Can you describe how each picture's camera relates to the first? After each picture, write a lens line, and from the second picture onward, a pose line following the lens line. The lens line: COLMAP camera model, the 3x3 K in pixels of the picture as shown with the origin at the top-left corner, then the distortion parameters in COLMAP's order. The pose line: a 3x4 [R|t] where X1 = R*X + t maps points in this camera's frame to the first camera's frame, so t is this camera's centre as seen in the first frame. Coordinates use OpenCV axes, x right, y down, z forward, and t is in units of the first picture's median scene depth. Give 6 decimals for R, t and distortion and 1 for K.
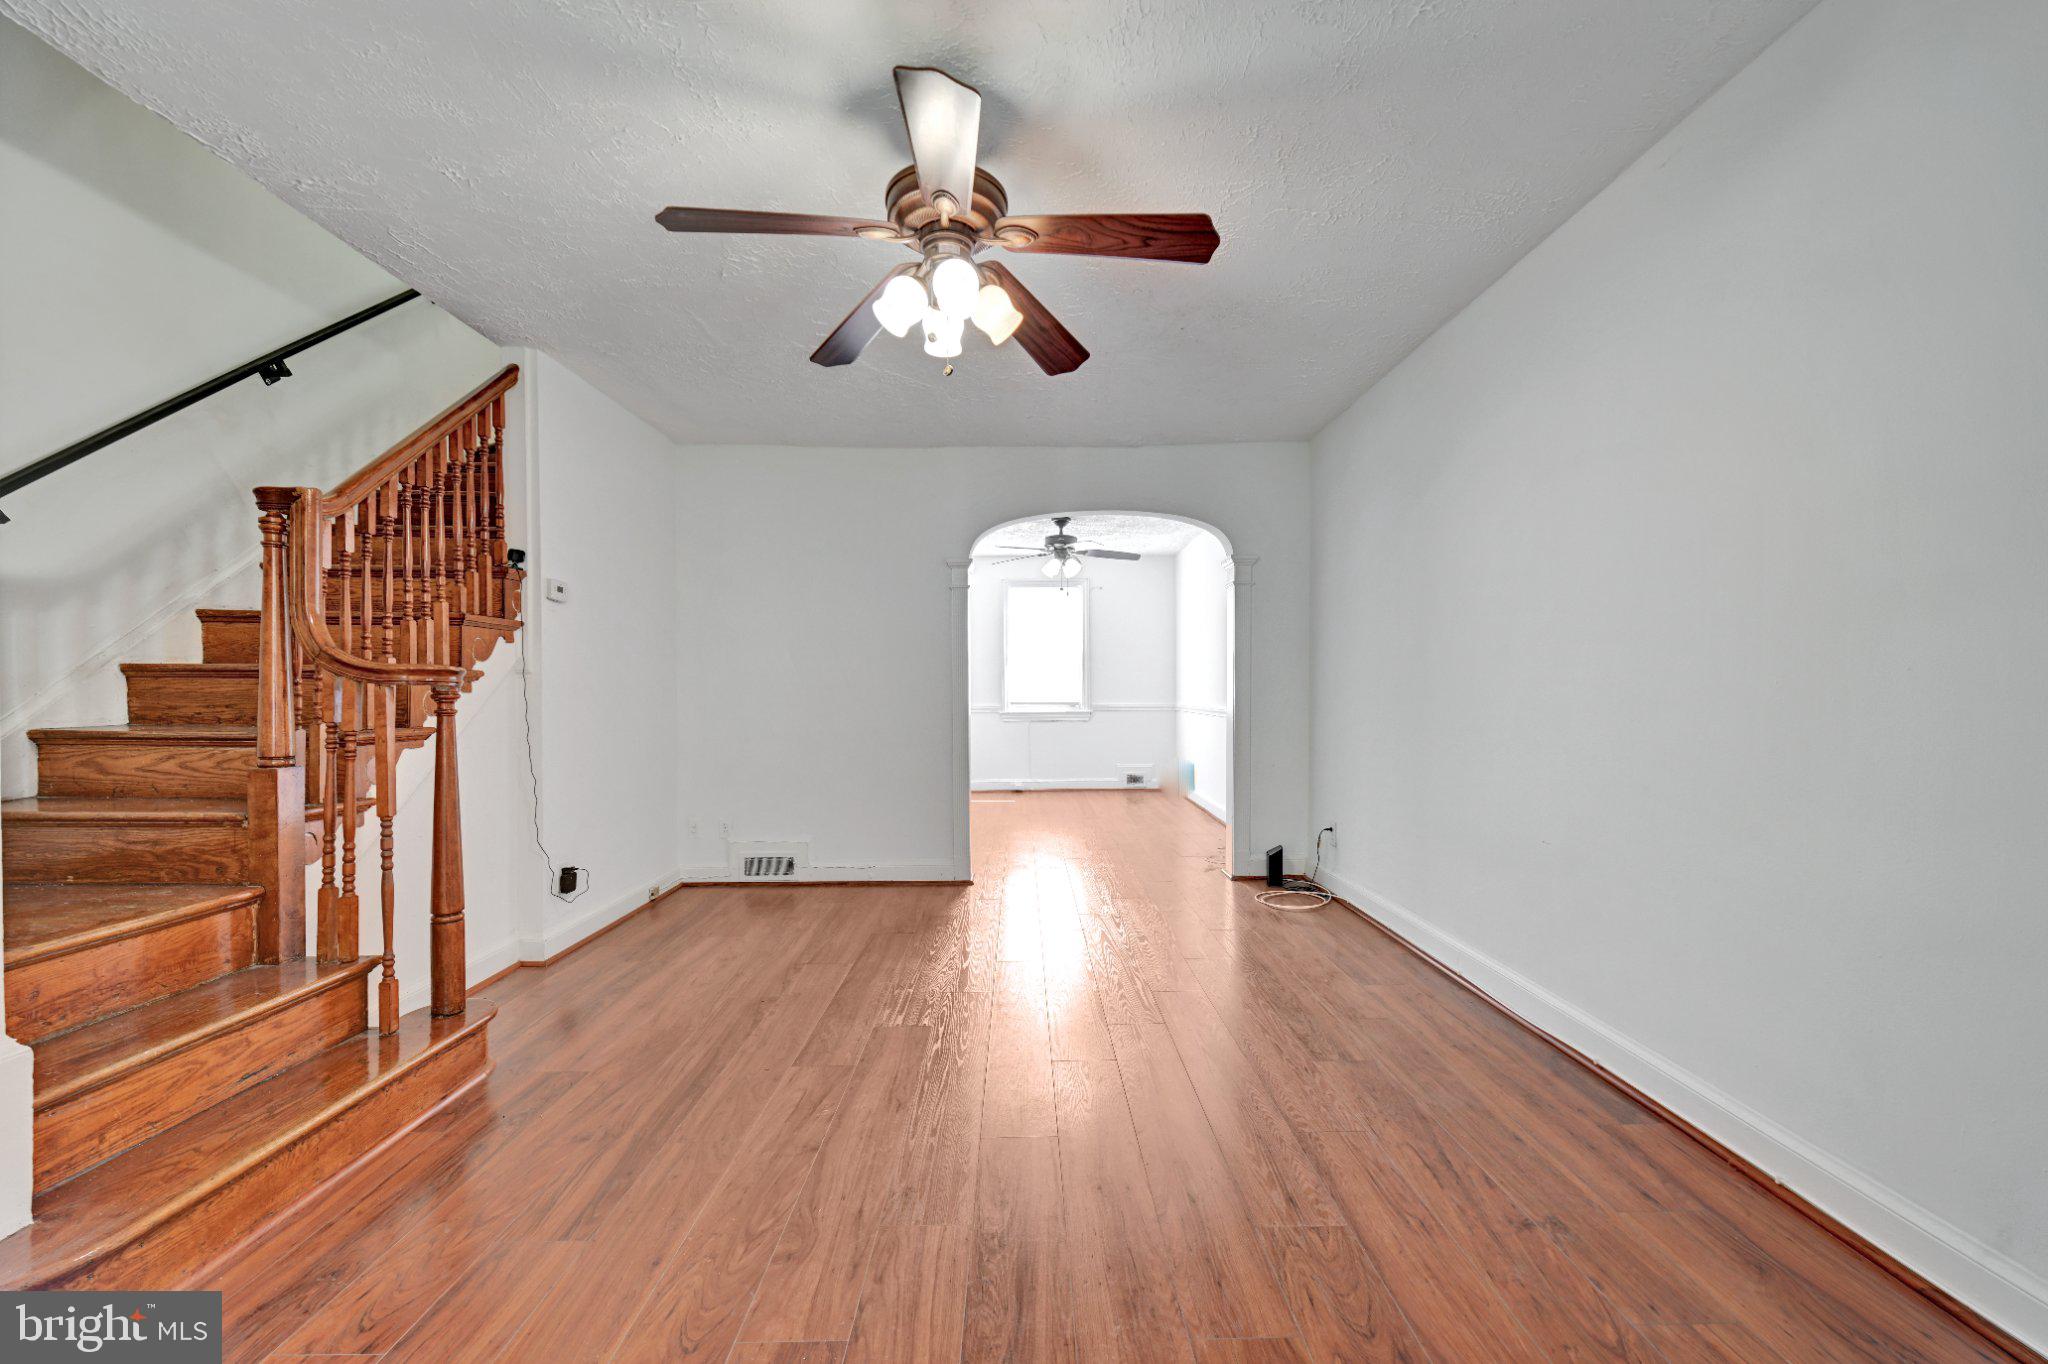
lens RADIAL K [[802.5, 0, 1030.5], [0, 802.5, 696.9], [0, 0, 1]] dist [-0.000908, -0.000420]
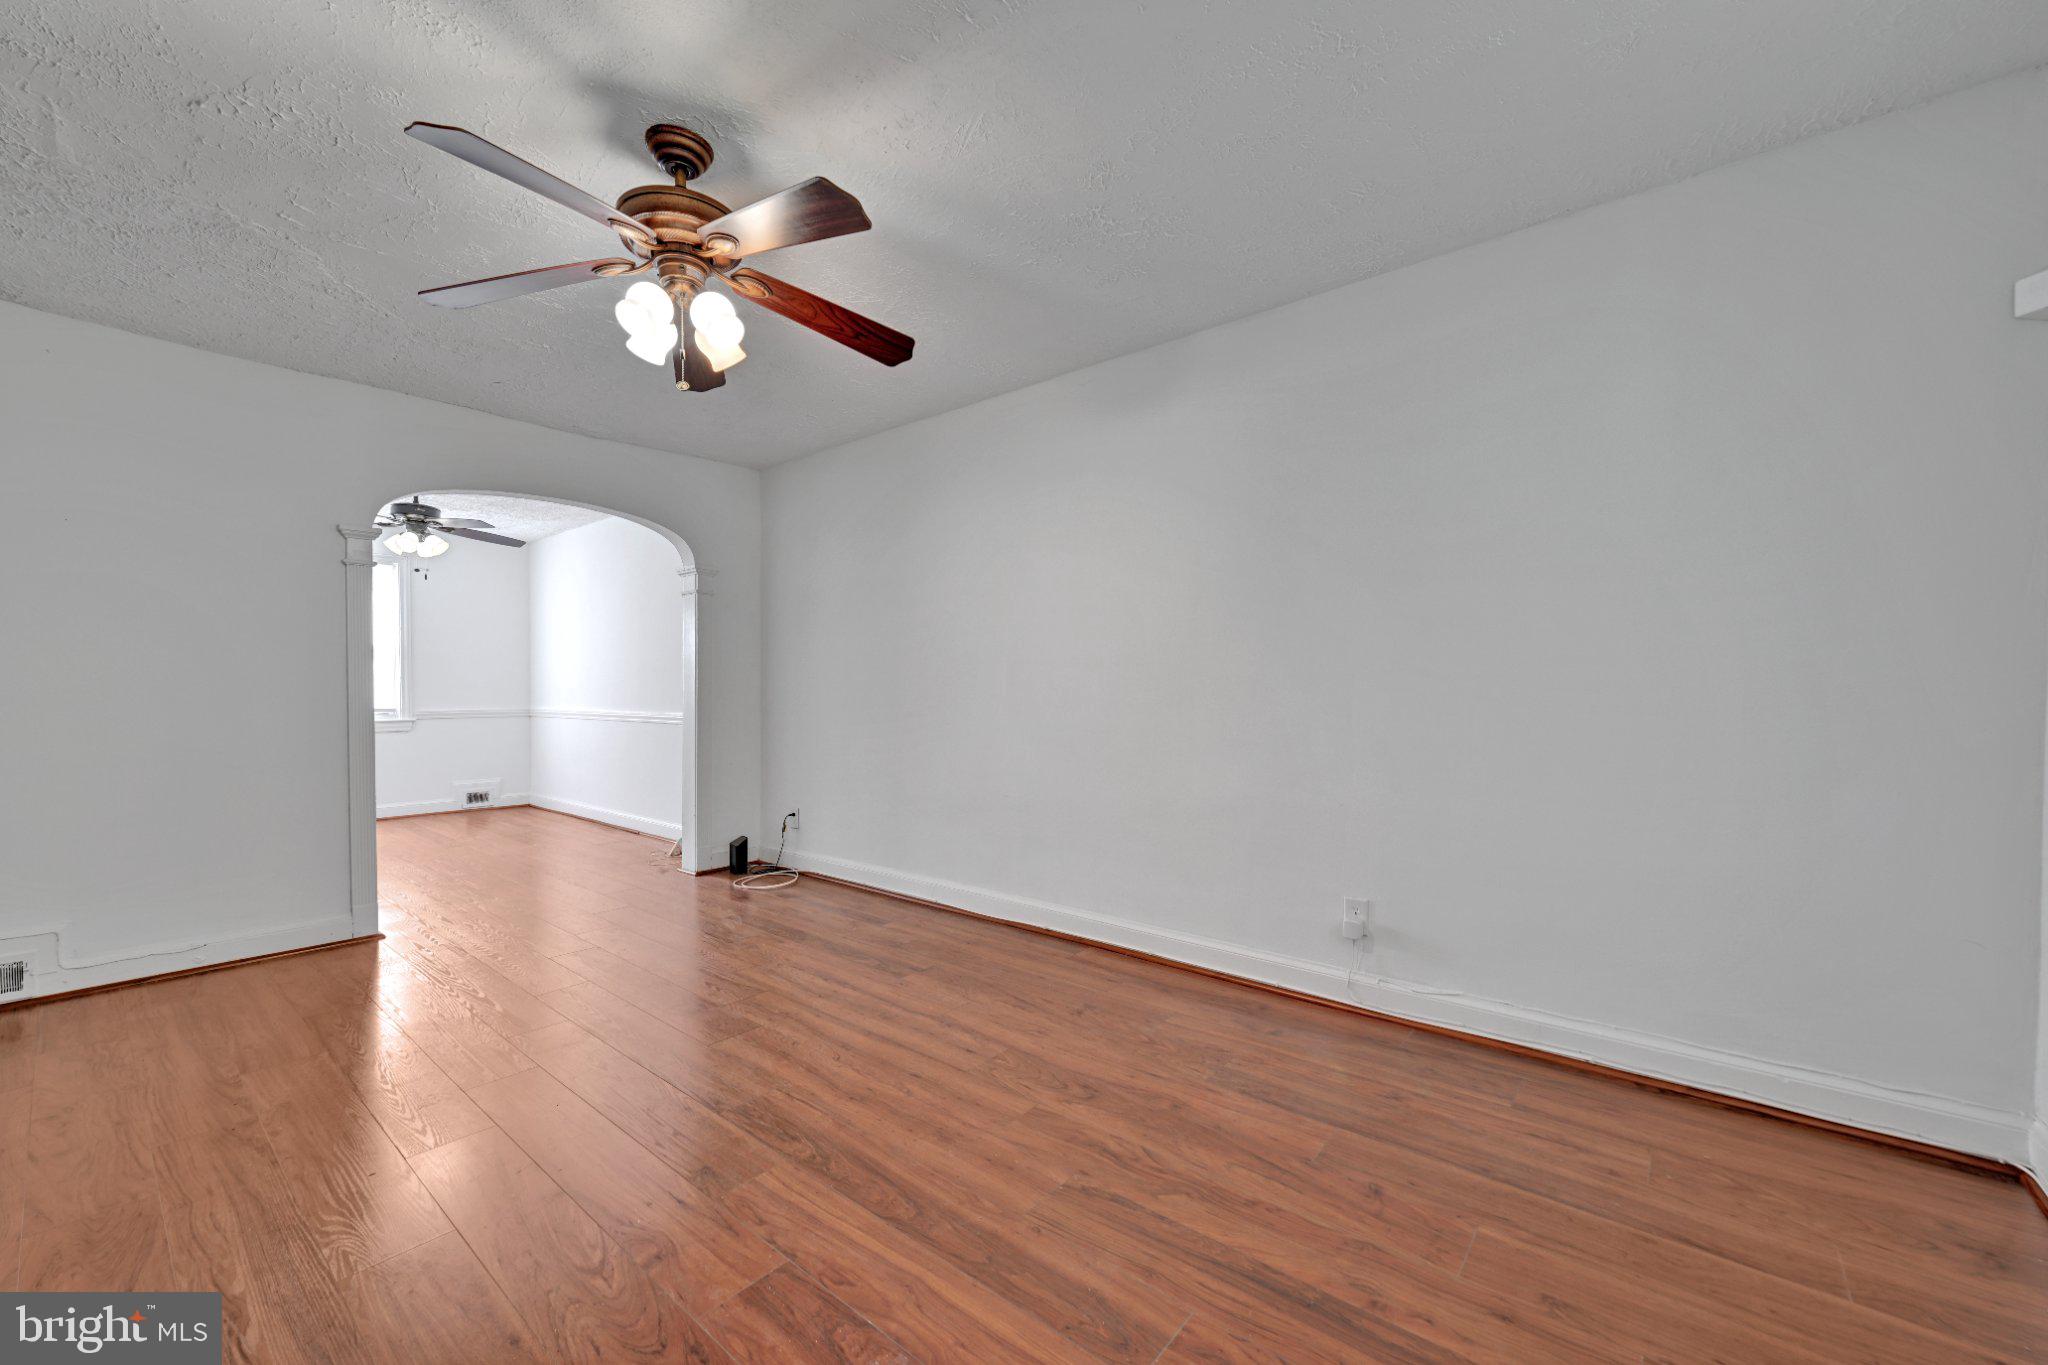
lens RADIAL K [[802.5, 0, 1030.5], [0, 802.5, 697.4], [0, 0, 1]] dist [-0.000908, -0.000420]
pose [[0.645550, -0.004341, 0.763706, -0.393161], [0.006199, 0.999981, 0.000445, -0.002032], [-0.763693, 0.004447, 0.645564, -0.006117]]
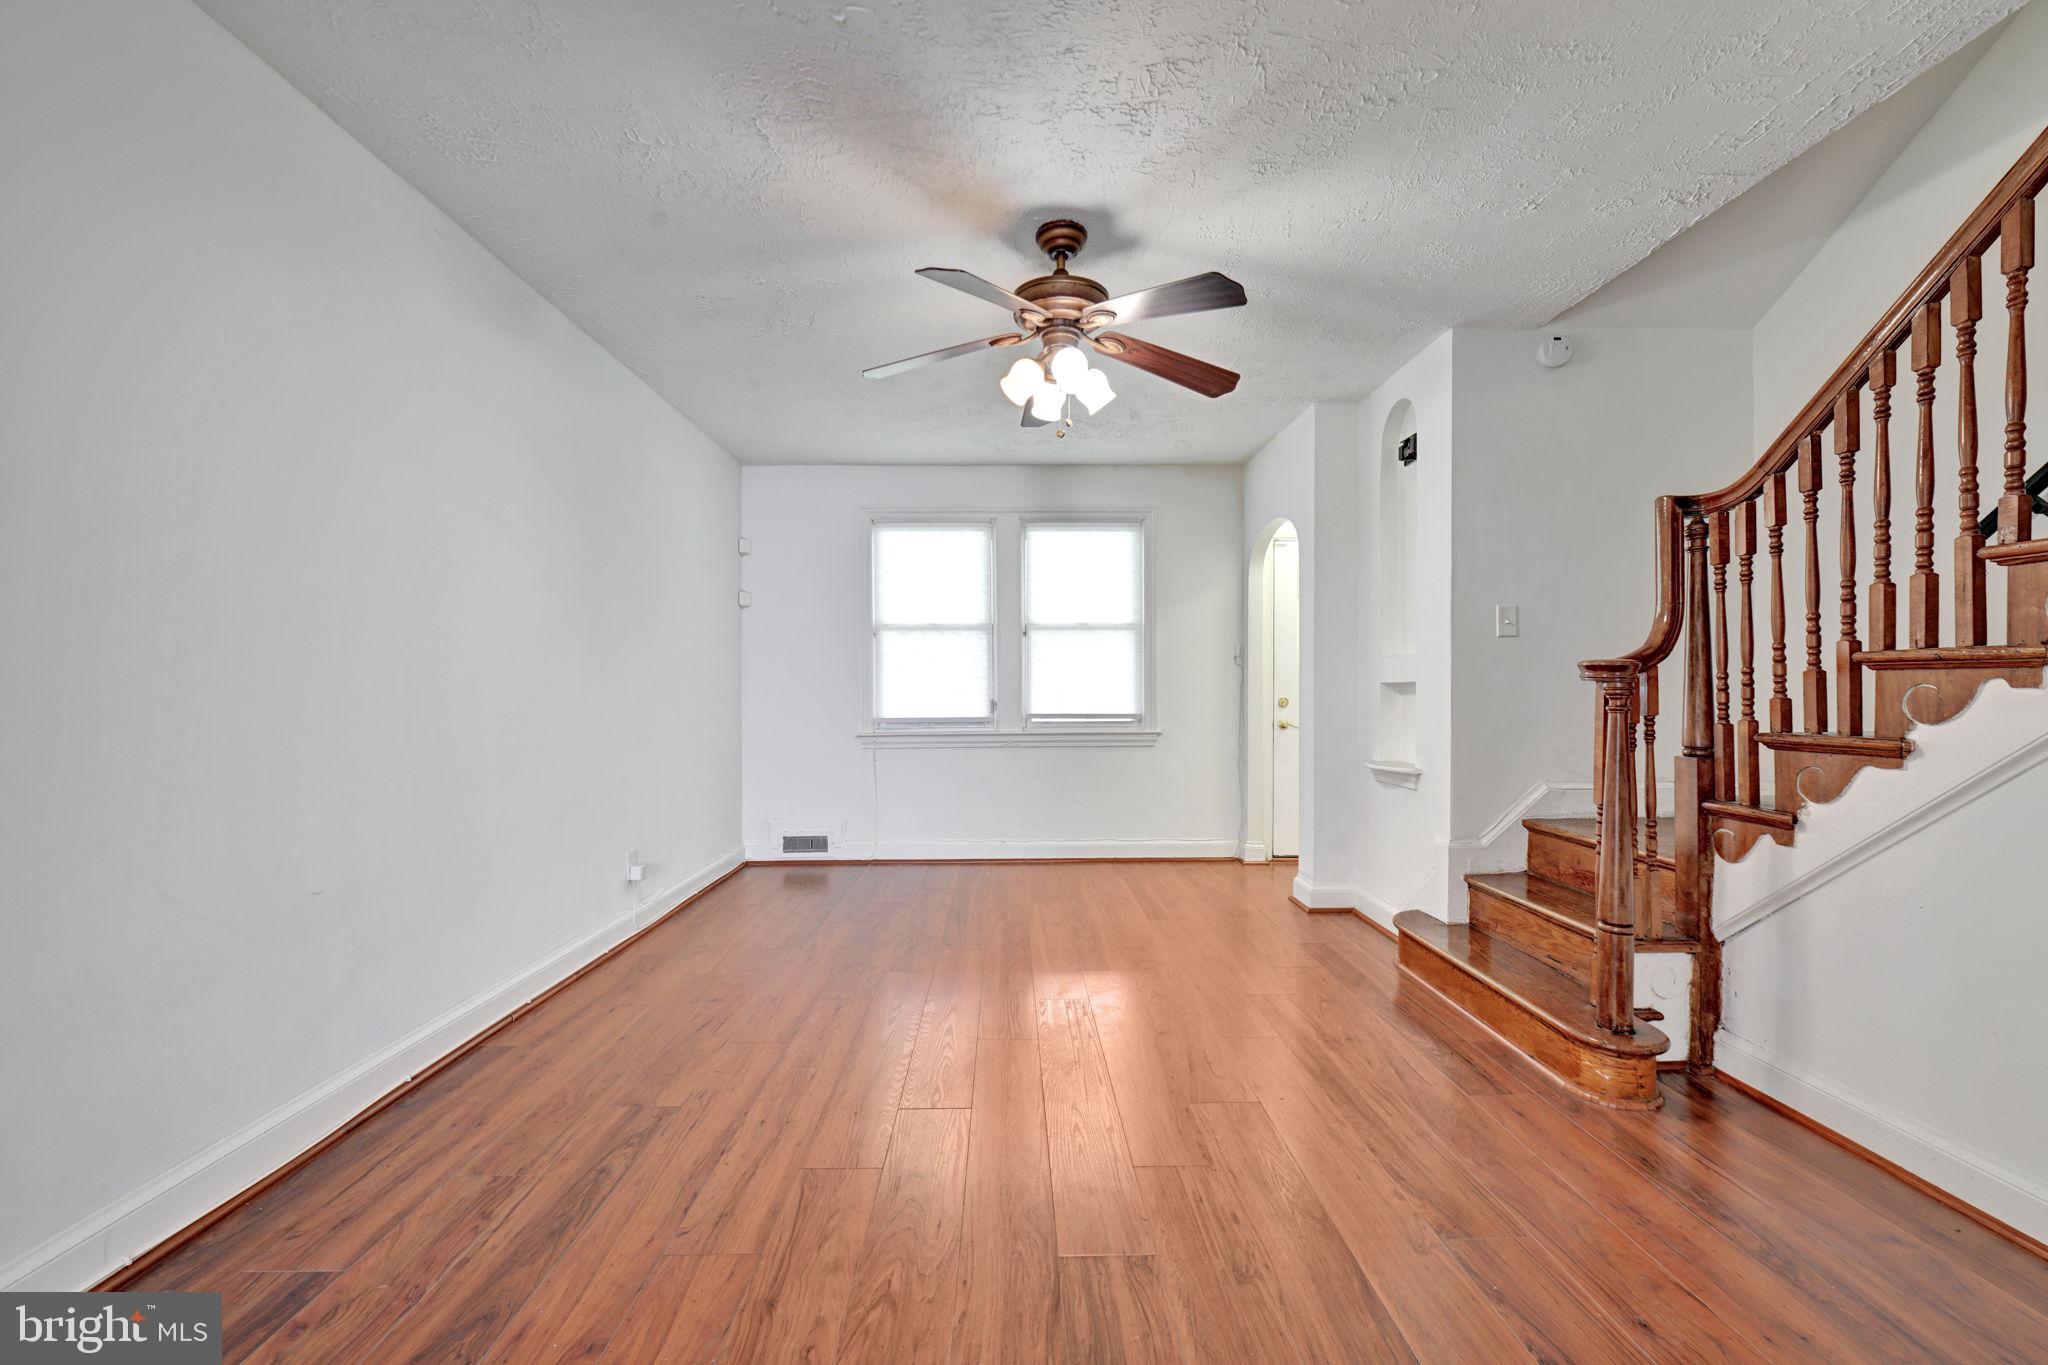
lens RADIAL K [[802.5, 0, 1030.5], [0, 802.5, 697.4], [0, 0, 1]] dist [-0.000908, -0.000420]
pose [[-0.999826, 0.005740, -0.017737, -0.019561], [0.005383, 0.999784, 0.020093, -0.013483], [0.017849, 0.019994, -0.999641, 1.467227]]
